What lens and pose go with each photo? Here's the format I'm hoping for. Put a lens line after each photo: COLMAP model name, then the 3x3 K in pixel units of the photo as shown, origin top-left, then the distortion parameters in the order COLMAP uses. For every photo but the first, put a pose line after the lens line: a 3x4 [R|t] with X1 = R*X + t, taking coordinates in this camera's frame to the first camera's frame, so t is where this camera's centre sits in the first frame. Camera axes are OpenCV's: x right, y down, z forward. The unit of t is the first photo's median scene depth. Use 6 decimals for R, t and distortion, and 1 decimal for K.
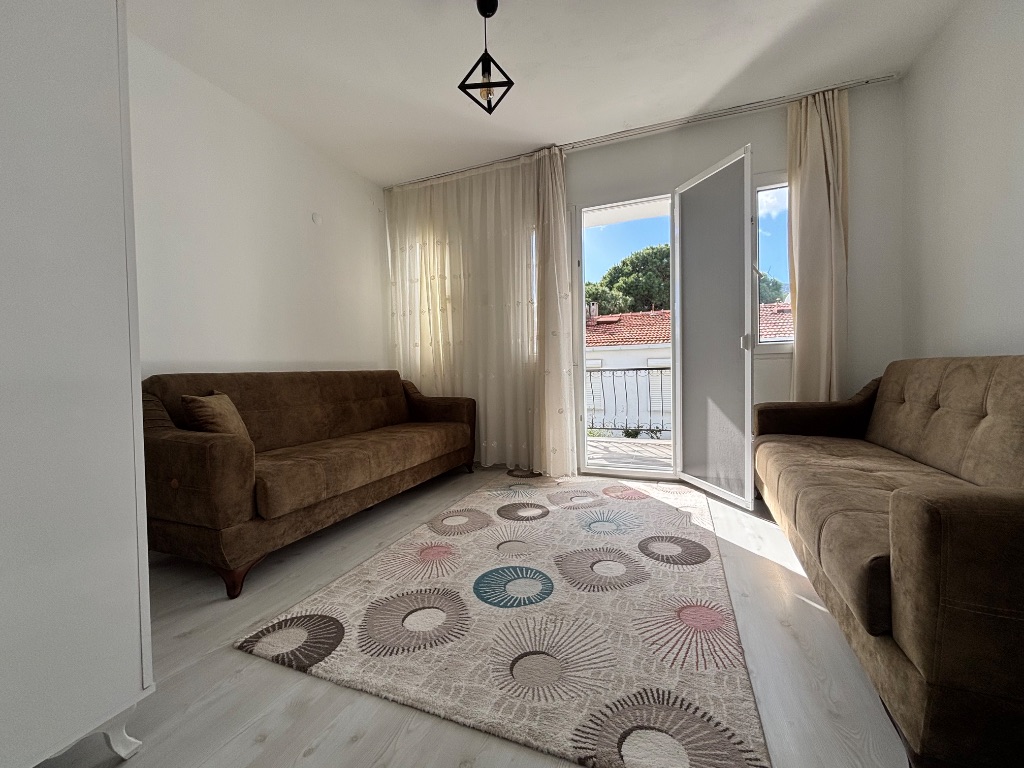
lens RADIAL K [[411.3, 0, 509.8], [0, 411.3, 381.6], [0, 0, 1]] dist [-0.001143, -0.001075]
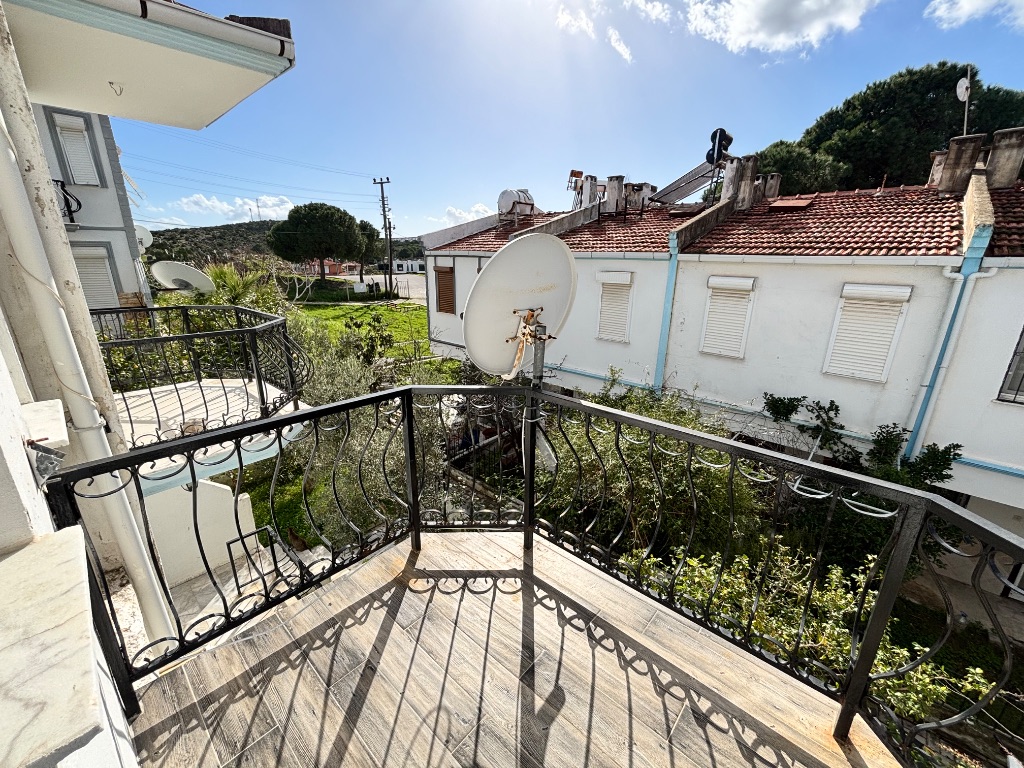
lens RADIAL K [[411.3, 0, 509.8], [0, 411.3, 381.6], [0, 0, 1]] dist [-0.001143, -0.001075]
pose [[0.937465, 0.136591, -0.320161, 0.048539], [-0.045138, 0.959727, 0.277283, -0.029393], [0.345142, -0.245491, 0.905876, 0.140550]]
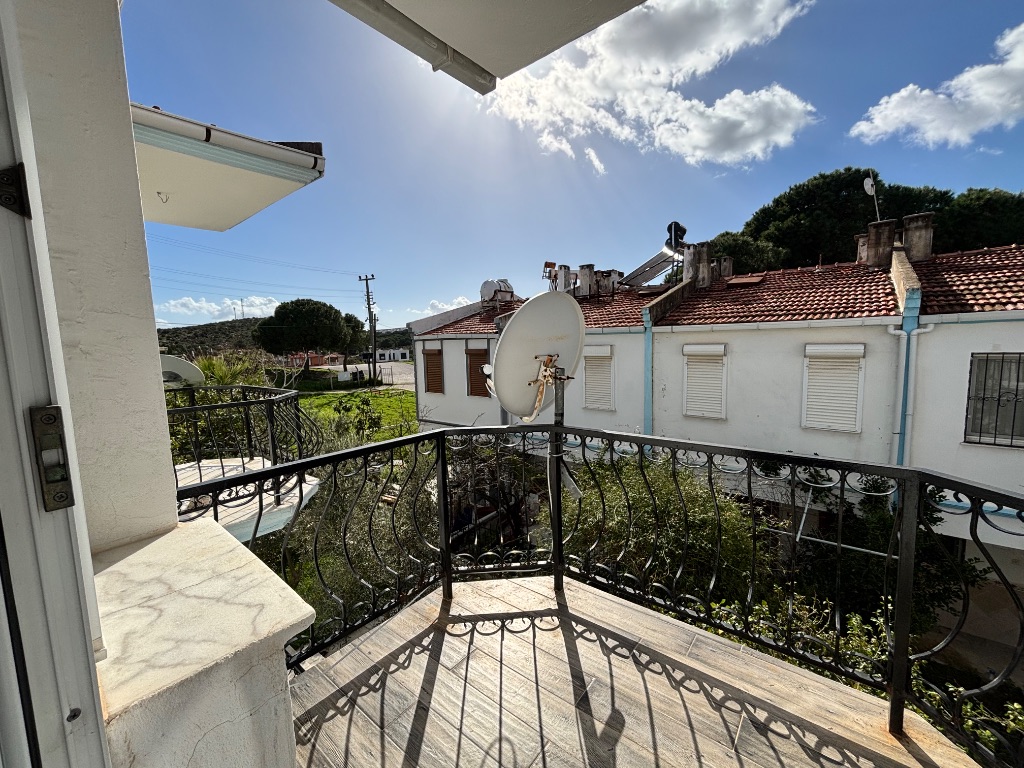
lens RADIAL K [[411.3, 0, 509.8], [0, 411.3, 381.6], [0, 0, 1]] dist [-0.001143, -0.001075]
pose [[0.955345, 0.027301, -0.294228, 0.042921], [-0.004015, 0.996830, 0.079458, -0.021564], [0.295464, -0.074728, 0.952427, 0.126804]]
